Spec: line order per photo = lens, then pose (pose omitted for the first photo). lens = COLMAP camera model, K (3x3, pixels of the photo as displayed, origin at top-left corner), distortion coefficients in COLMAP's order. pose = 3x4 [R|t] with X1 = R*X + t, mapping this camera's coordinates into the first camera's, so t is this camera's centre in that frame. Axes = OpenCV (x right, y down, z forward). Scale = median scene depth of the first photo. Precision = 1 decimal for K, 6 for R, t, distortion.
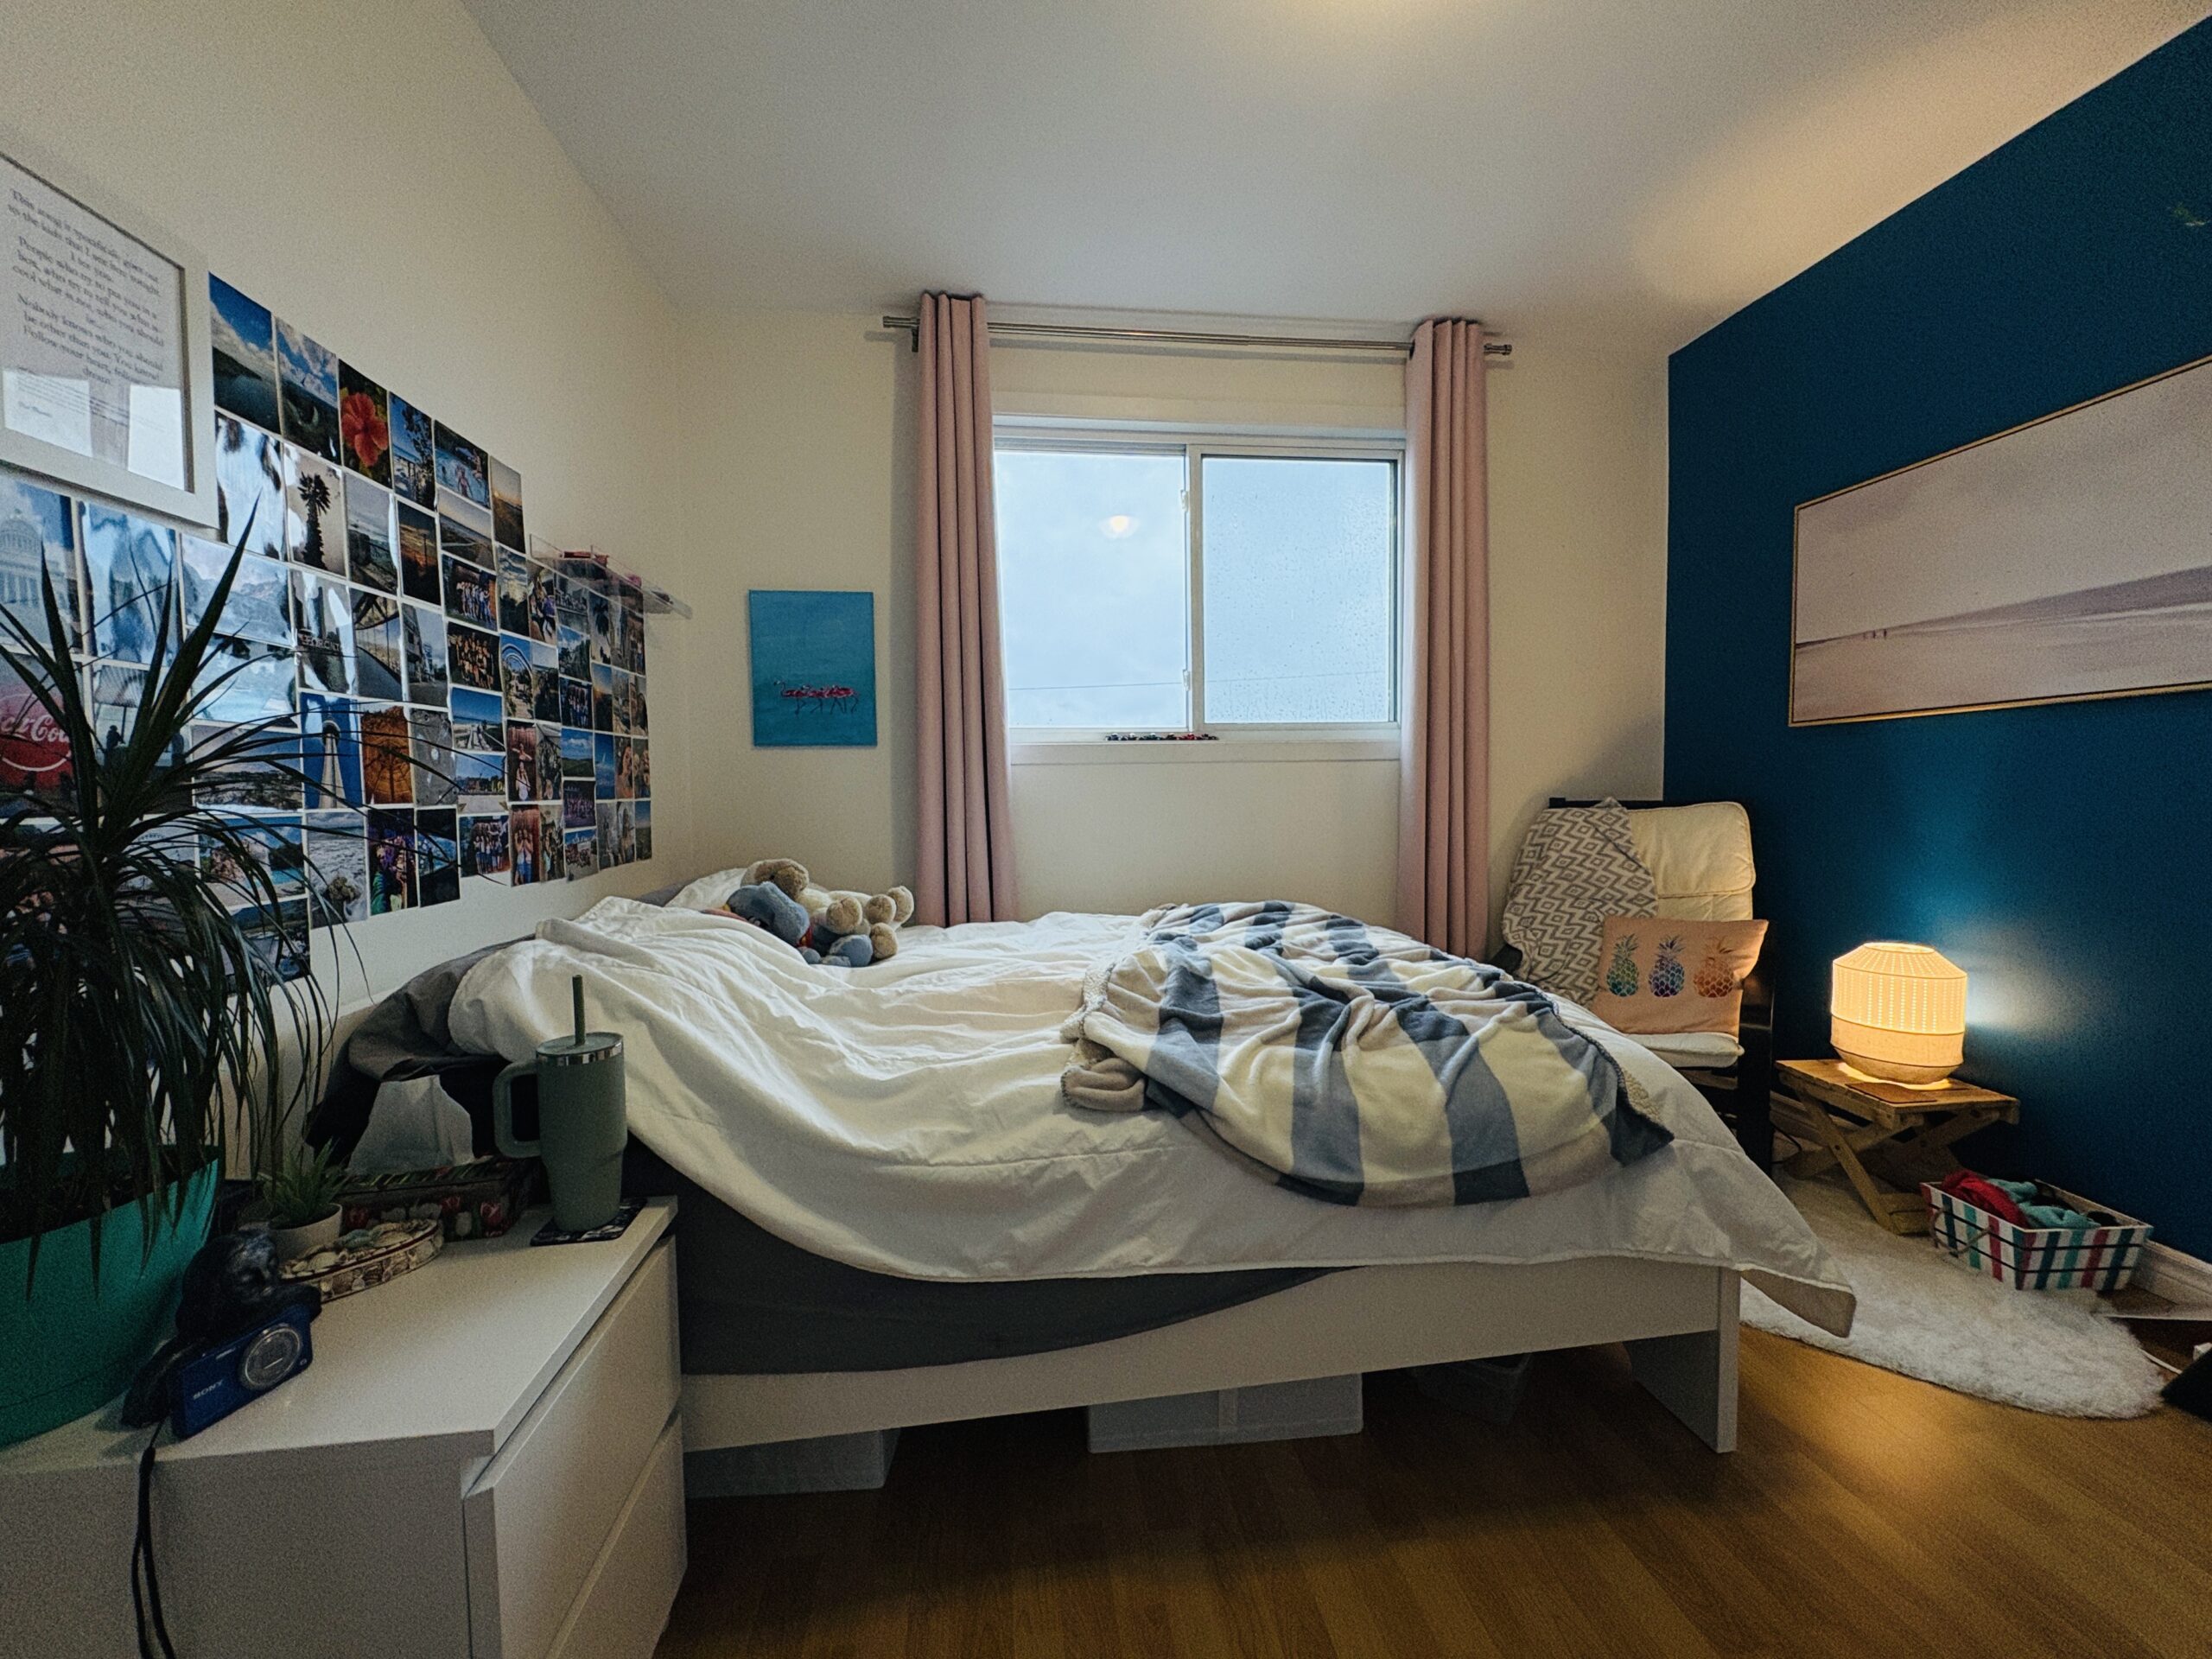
lens RADIAL K [[881.0, 0, 1106.0], [0, 881.0, 829.5], [0, 0, 1]] dist [0.000325, 0.000996]
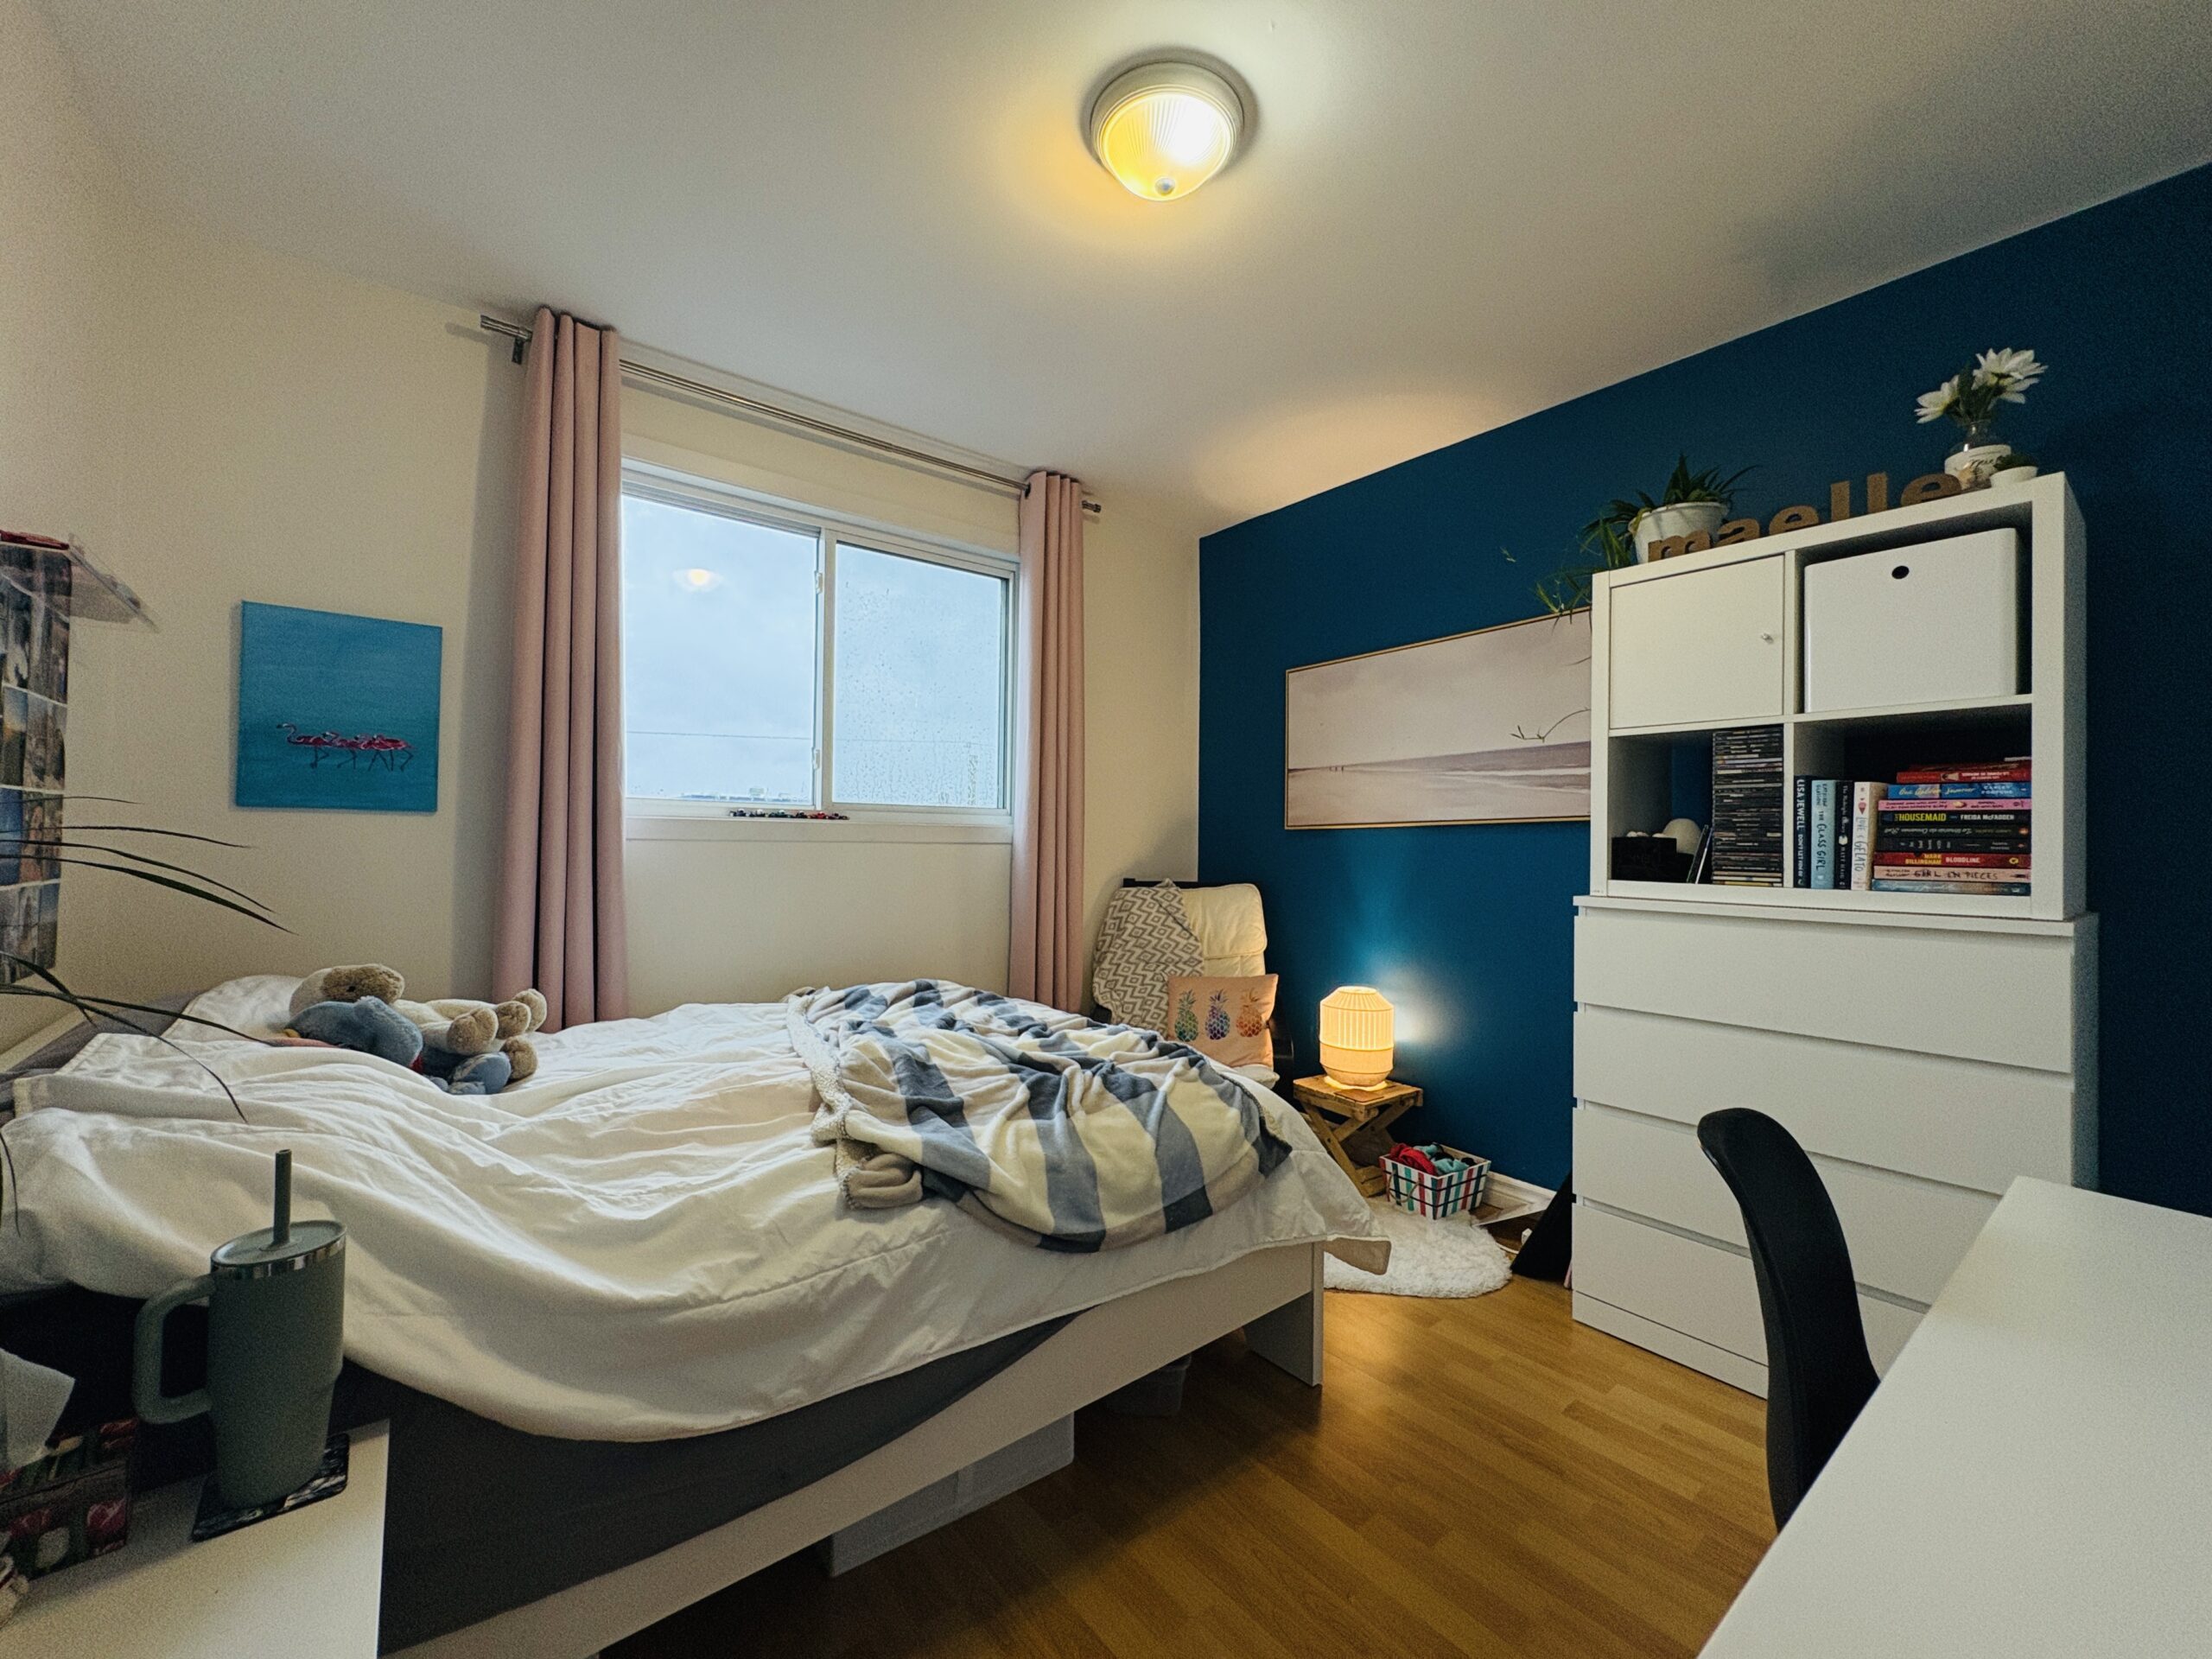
lens RADIAL K [[880.6, 0, 1106.0], [0, 880.6, 829.5], [0, 0, 1]] dist [-0.000108, 0.000509]
pose [[0.856903, 0.033664, 0.514377, -0.257203], [0.001901, 0.997652, -0.068460, -0.038739], [-0.515474, 0.059642, 0.854827, -0.025489]]
